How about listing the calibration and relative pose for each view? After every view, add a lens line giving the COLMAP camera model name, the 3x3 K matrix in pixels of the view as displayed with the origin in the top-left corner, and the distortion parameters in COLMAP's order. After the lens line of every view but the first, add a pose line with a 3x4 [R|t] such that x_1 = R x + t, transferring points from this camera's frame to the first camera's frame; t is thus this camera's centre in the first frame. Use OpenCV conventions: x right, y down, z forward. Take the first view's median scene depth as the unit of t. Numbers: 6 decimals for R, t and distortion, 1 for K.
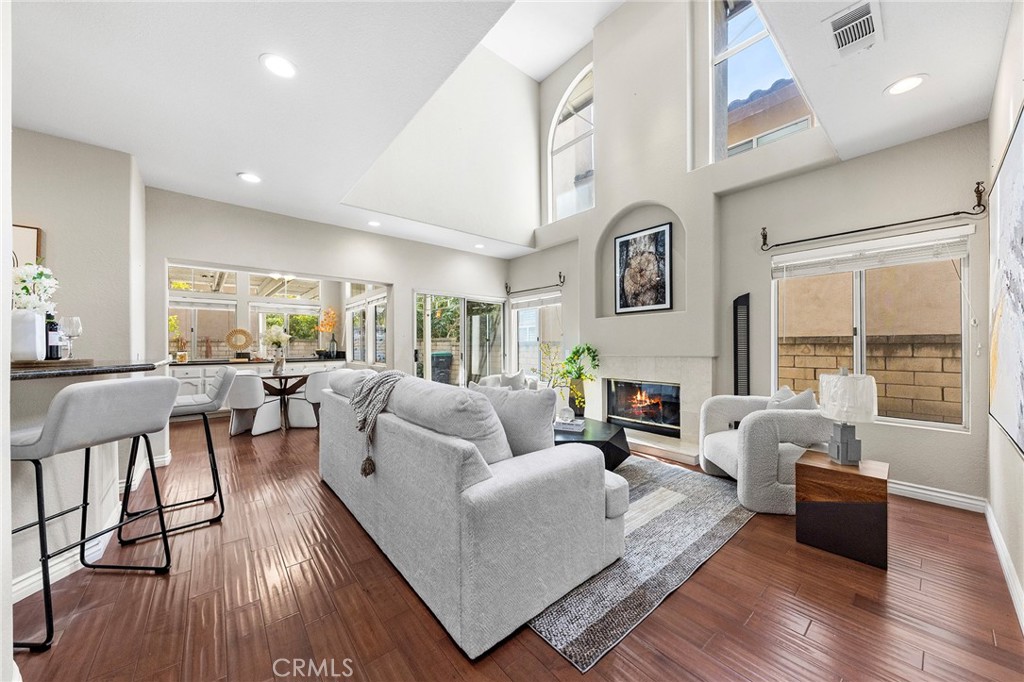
lens RADIAL K [[357.0, 0, 533.1], [0, 357.0, 346.0], [0, 0, 1]] dist [0.002890, -0.000816]
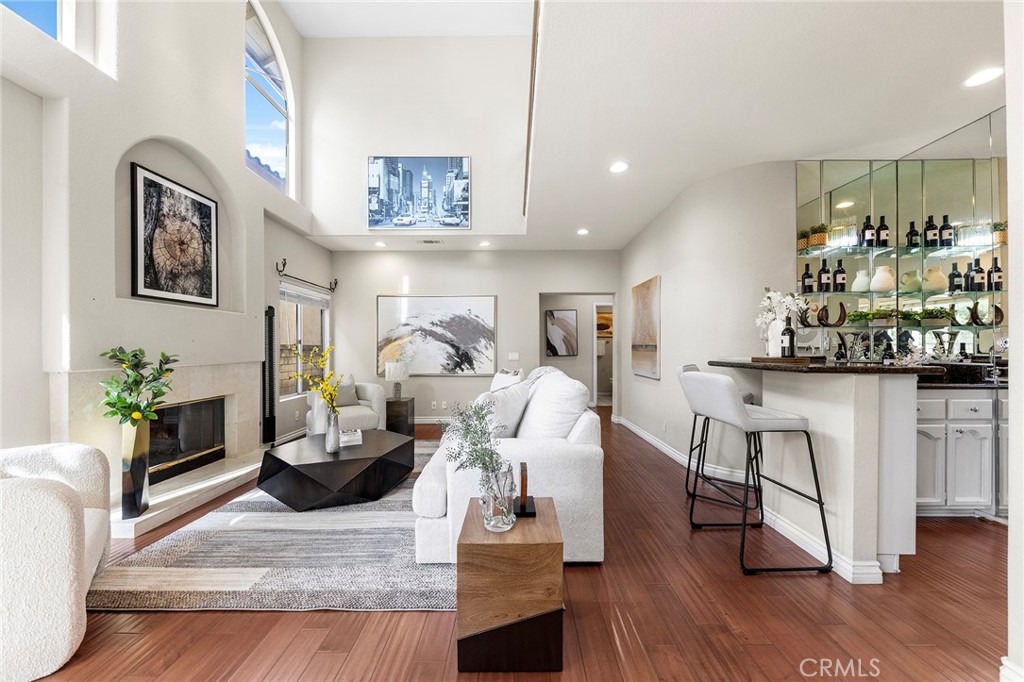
lens RADIAL K [[357.0, 0, 511.6], [0, 357.0, 345.7], [0, 0, 1]] dist [0.002890, -0.000816]
pose [[-0.753218, 0.007735, 0.657726, -0.628667], [0.008104, 0.999964, -0.002479, -0.003797], [-0.657721, 0.003463, -0.753253, 1.087605]]
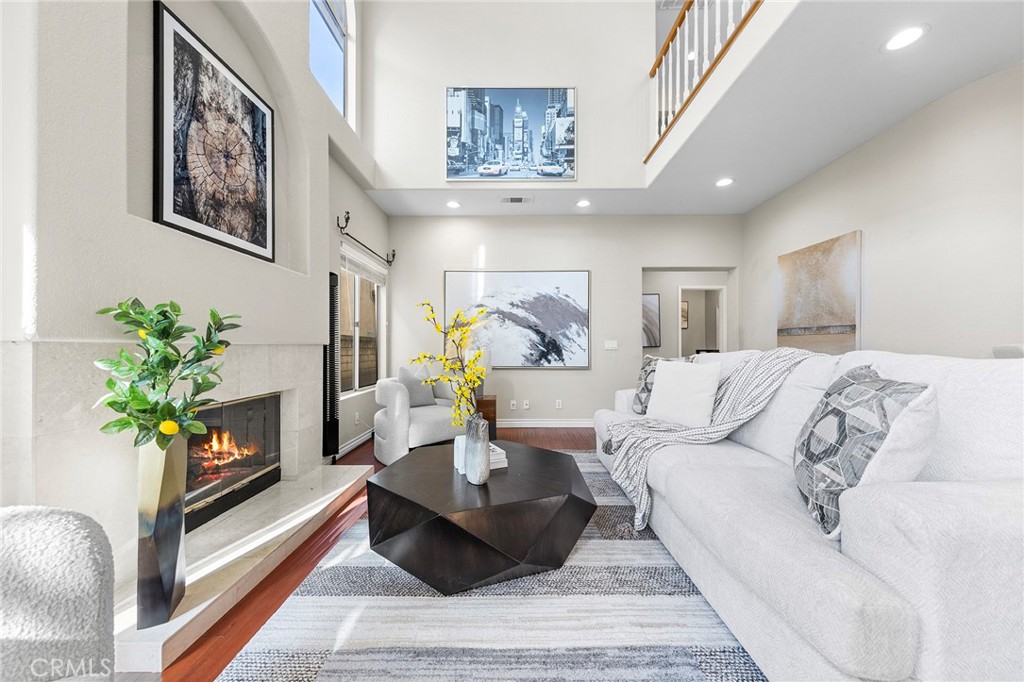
lens RADIAL K [[357.0, 0, 517.0], [0, 357.0, 342.8], [0, 0, 1]] dist [0.002890, -0.000816]
pose [[-0.751317, 0.009519, 0.659873, -0.263596], [0.006353, 0.999954, -0.007191, 0.031314], [-0.659911, -0.001211, -0.751343, 1.083191]]
